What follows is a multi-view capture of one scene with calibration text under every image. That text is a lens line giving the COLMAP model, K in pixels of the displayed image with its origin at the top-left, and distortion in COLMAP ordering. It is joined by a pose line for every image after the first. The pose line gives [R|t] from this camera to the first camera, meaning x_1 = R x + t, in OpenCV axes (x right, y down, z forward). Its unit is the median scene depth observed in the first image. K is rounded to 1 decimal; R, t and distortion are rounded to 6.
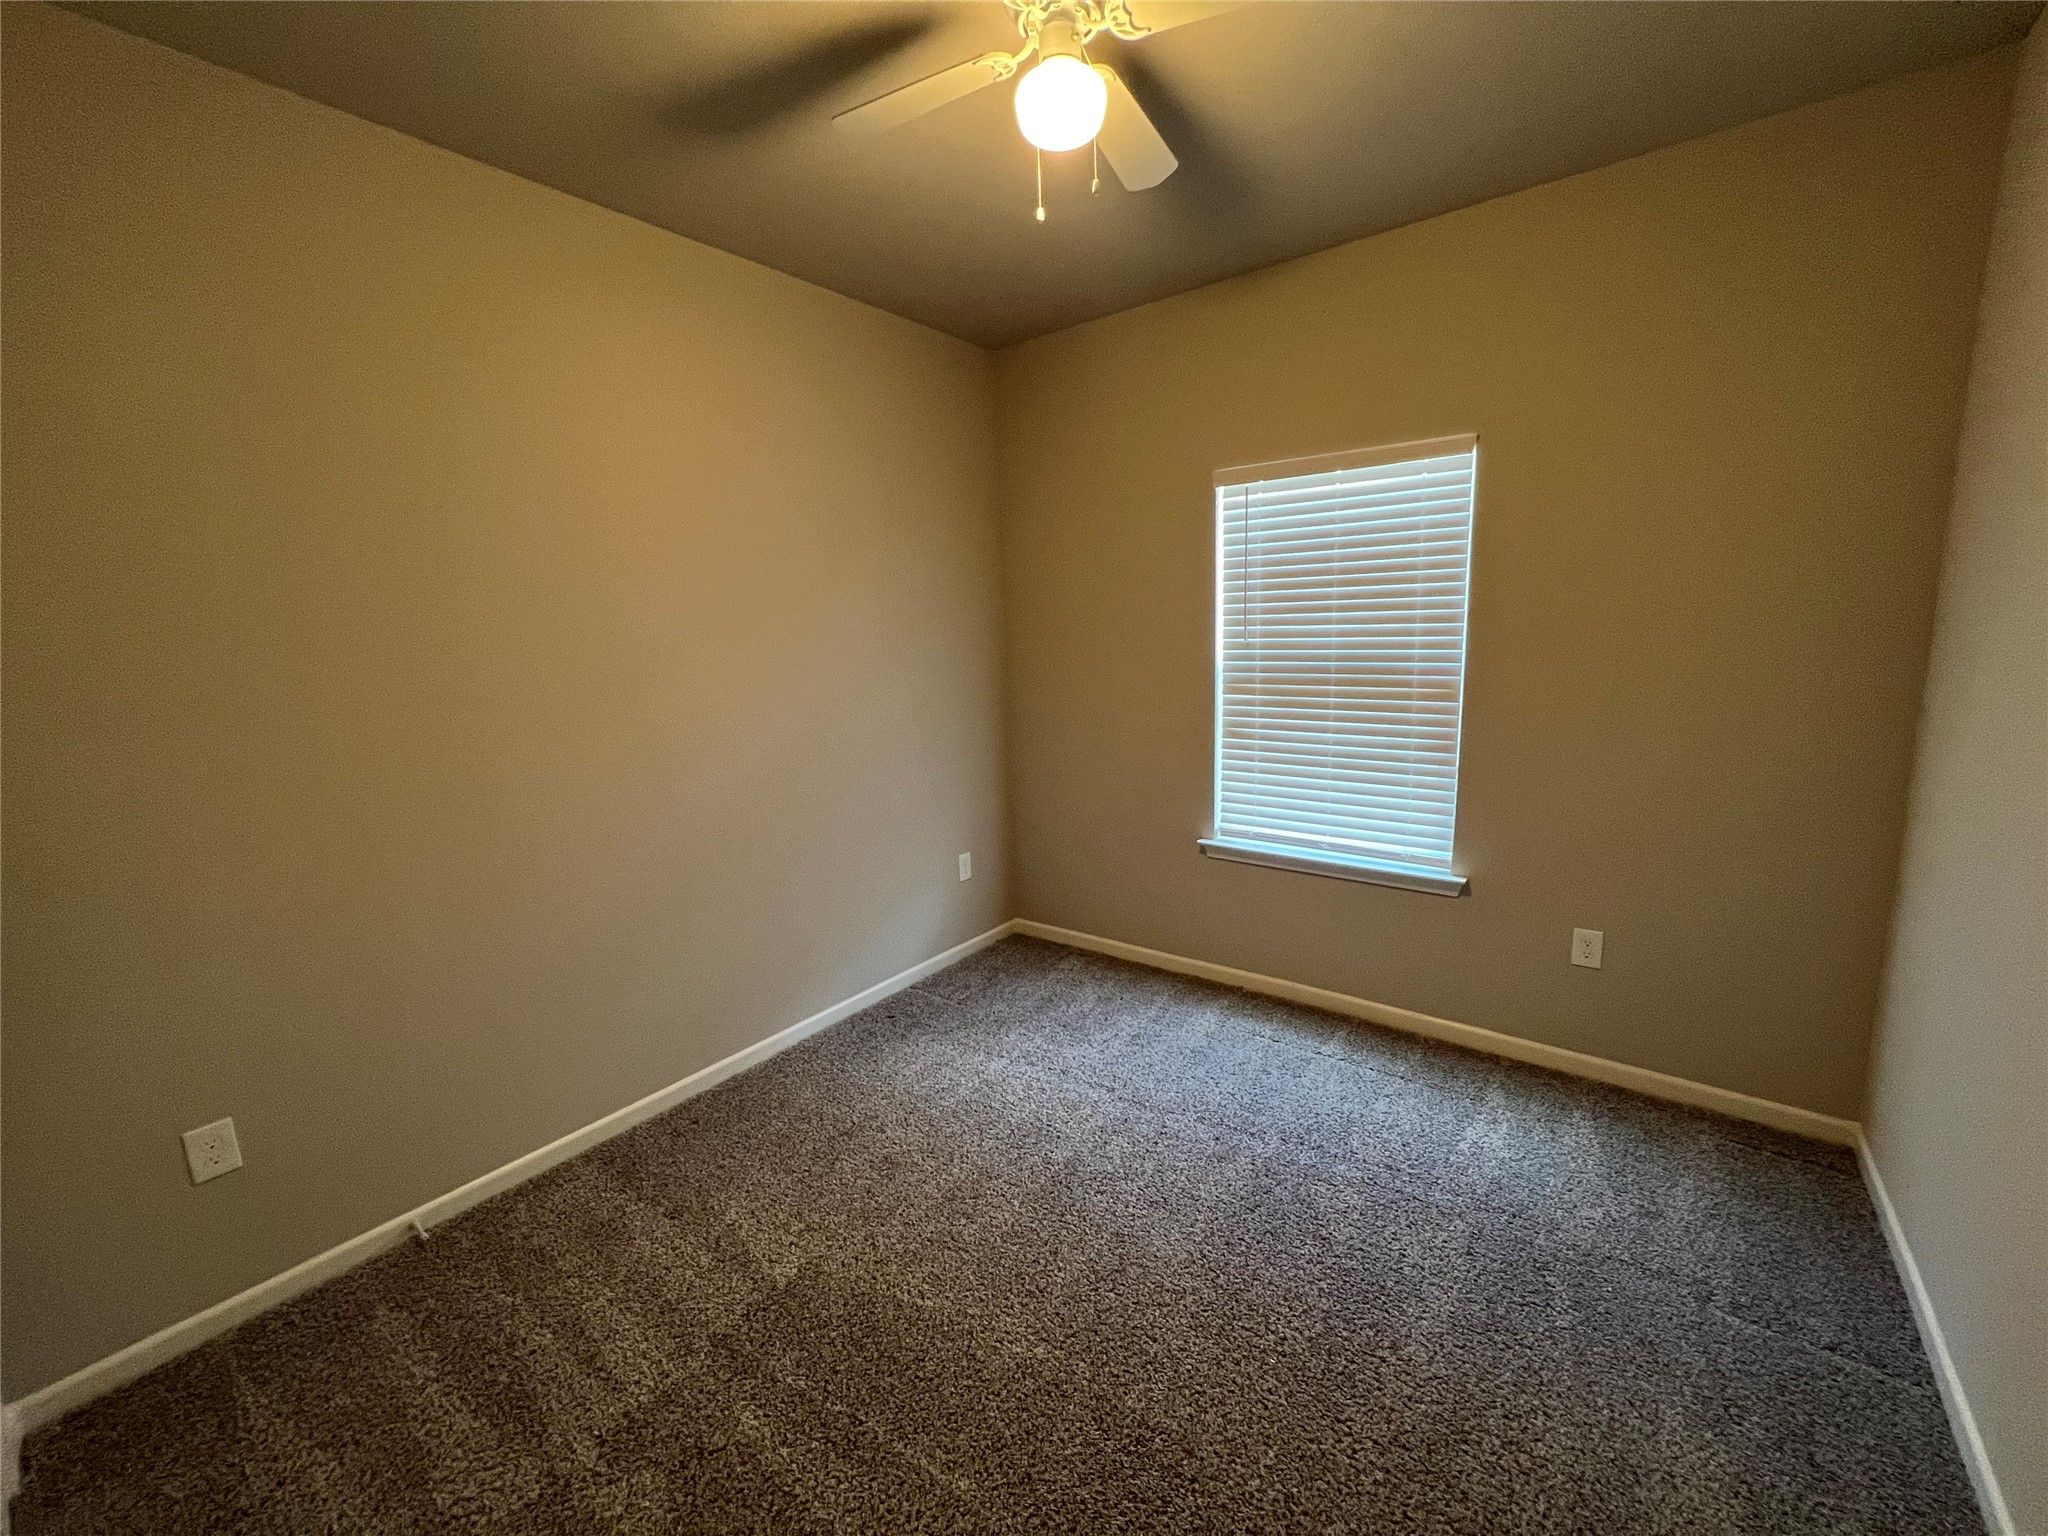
lens RADIAL K [[819.3, 0, 1020.6], [0, 819.3, 762.6], [0, 0, 1]] dist [0.003721, 0.000562]
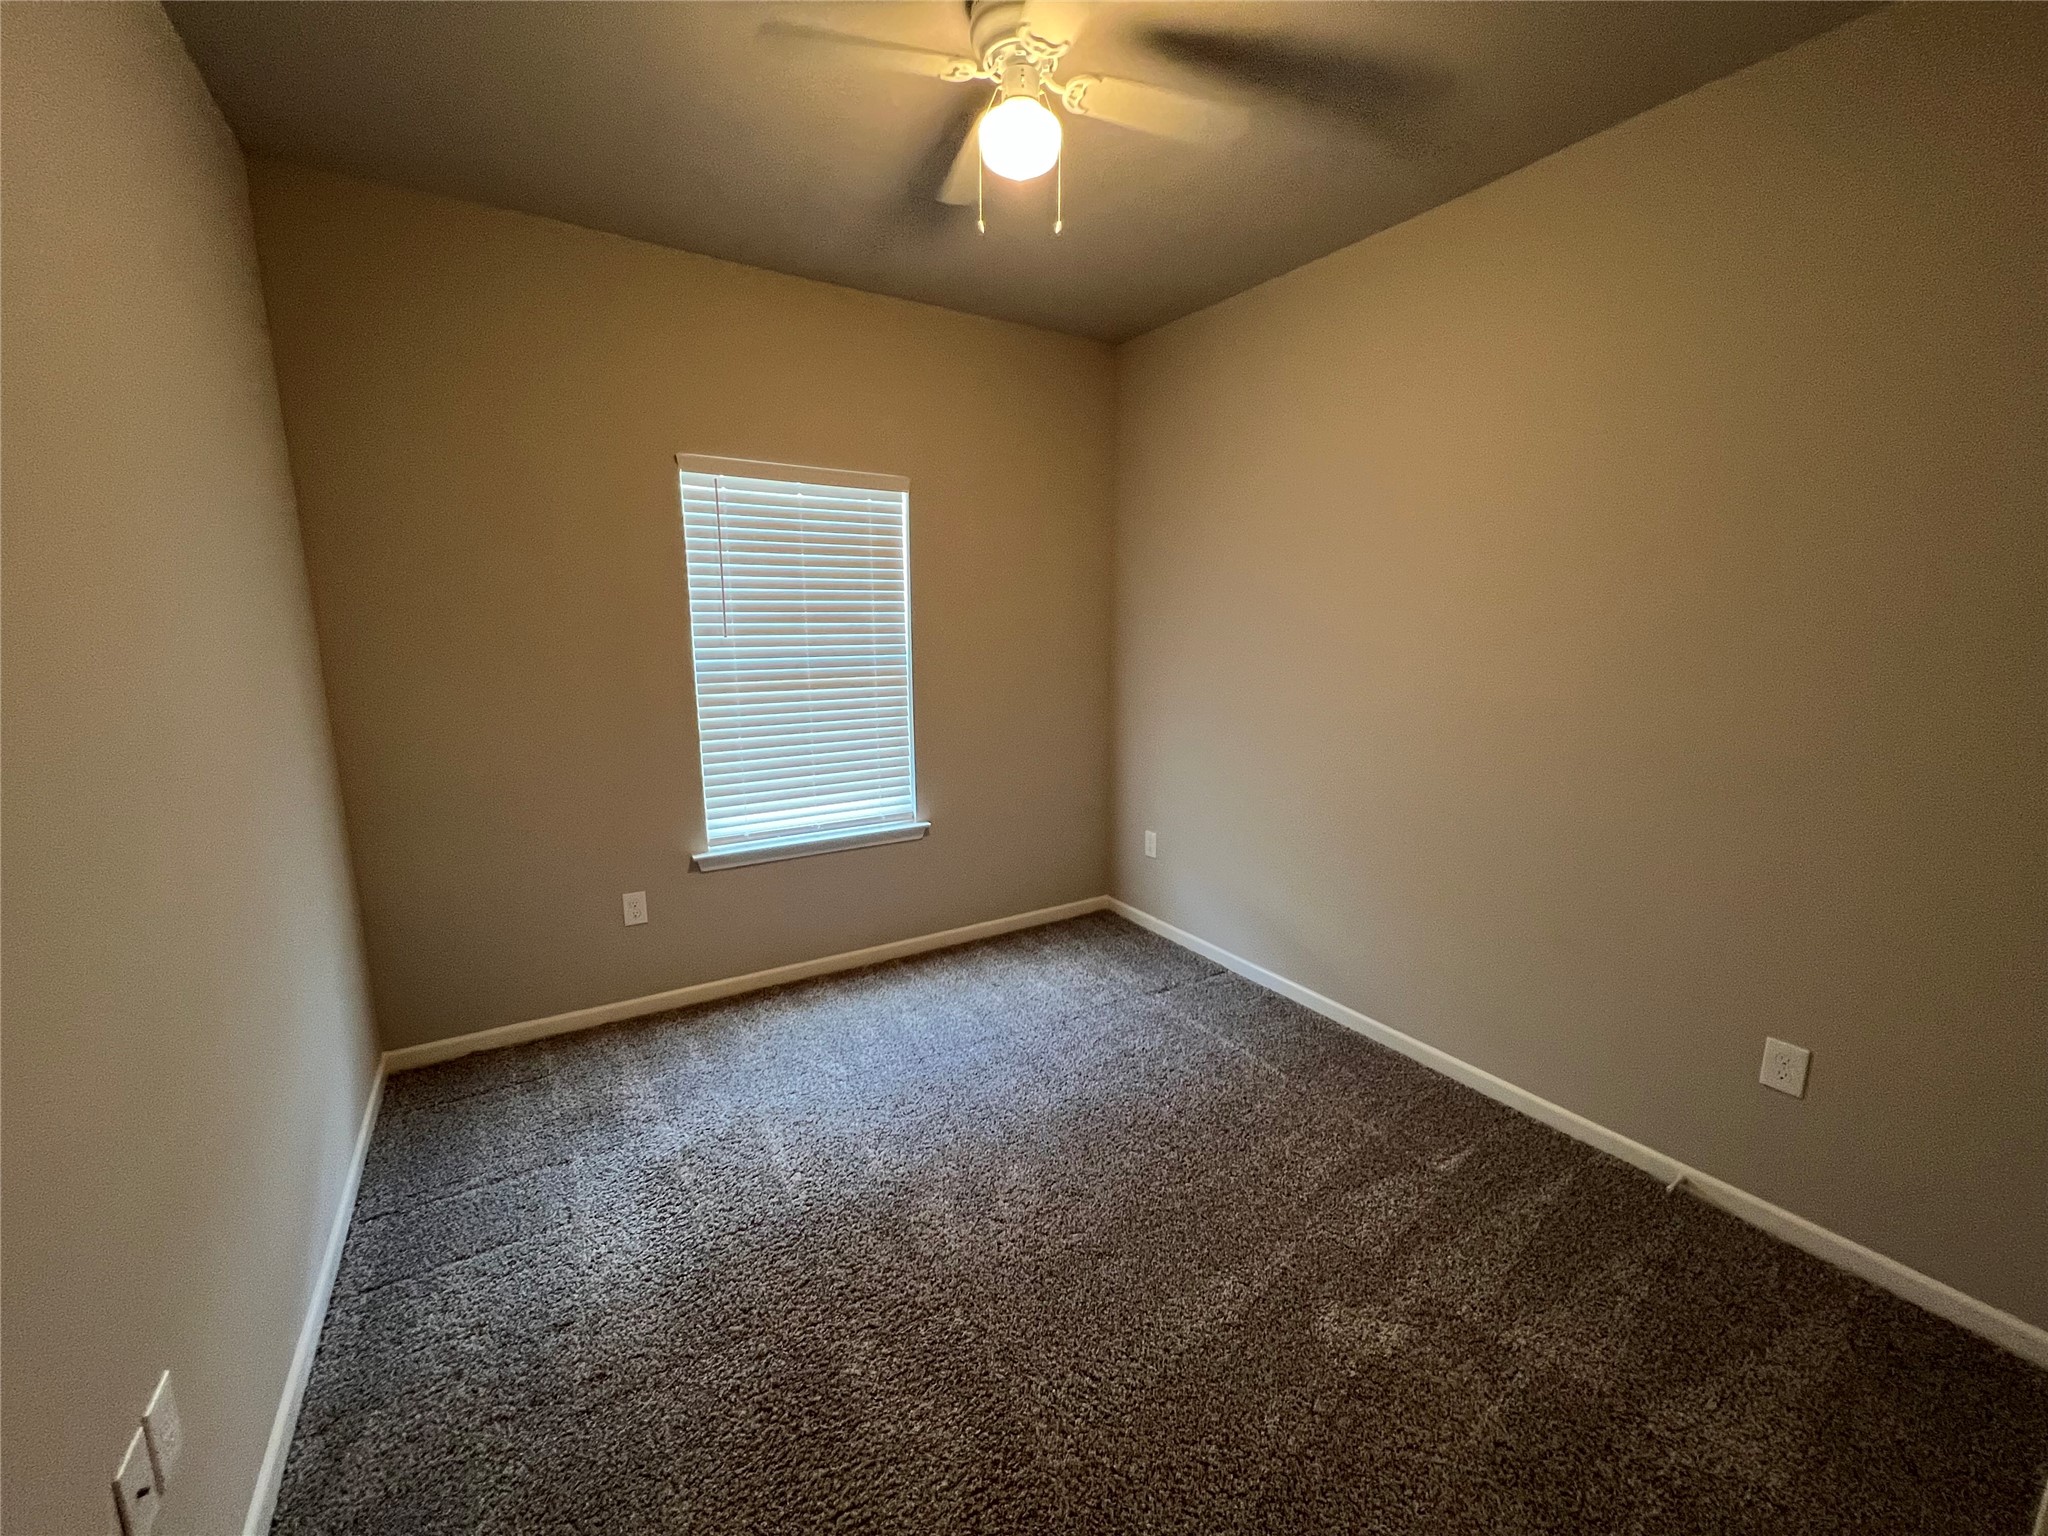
lens RADIAL K [[819.3, 0, 1022.2], [0, 819.3, 769.5], [0, 0, 1]] dist [0.003721, 0.000562]
pose [[0.336644, -0.149145, 0.929745, -0.547948], [0.131997, 0.985102, 0.110232, -0.058914], [-0.932335, 0.085615, 0.351315, 0.356425]]
